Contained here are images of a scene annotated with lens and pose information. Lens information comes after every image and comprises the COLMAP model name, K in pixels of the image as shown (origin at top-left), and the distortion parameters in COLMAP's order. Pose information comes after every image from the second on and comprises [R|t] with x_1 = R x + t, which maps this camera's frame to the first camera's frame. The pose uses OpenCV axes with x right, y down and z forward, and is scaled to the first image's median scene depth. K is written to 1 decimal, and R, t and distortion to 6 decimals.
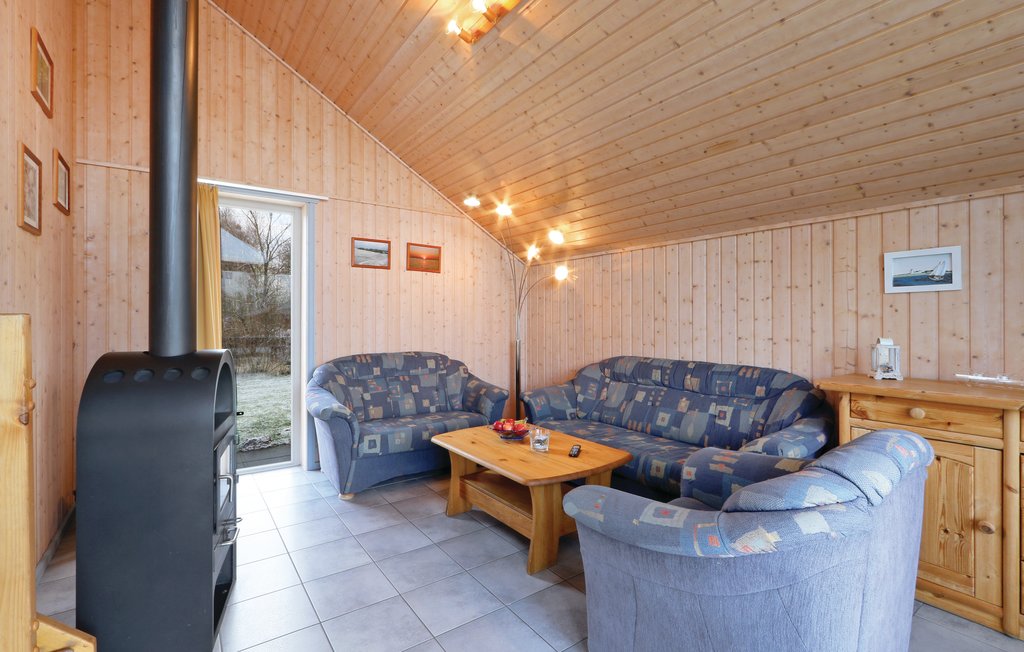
lens RADIAL K [[479.2, 0, 516.5], [0, 479.2, 315.6], [0, 0, 1]] dist [0.001771, -0.001571]
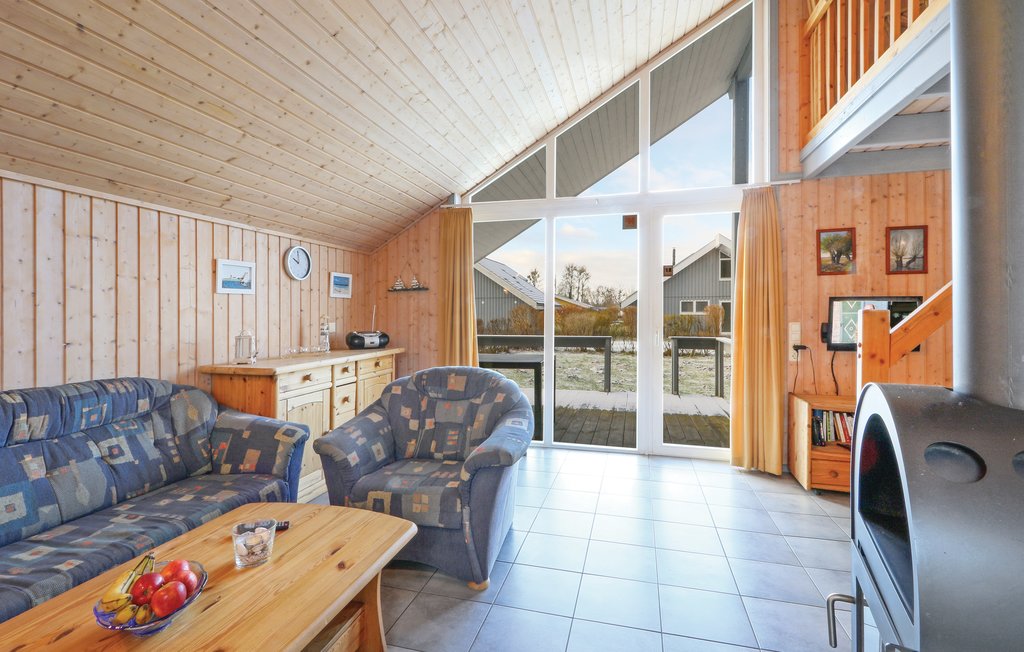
lens RADIAL K [[479.2, 0, 504.0], [0, 479.2, 321.3], [0, 0, 1]] dist [0.001771, -0.001571]
pose [[-0.632347, -0.009651, 0.774625, -0.505382], [-0.001284, 0.999934, 0.011410, 0.007170], [-0.774684, 0.006220, -0.632318, 1.055045]]
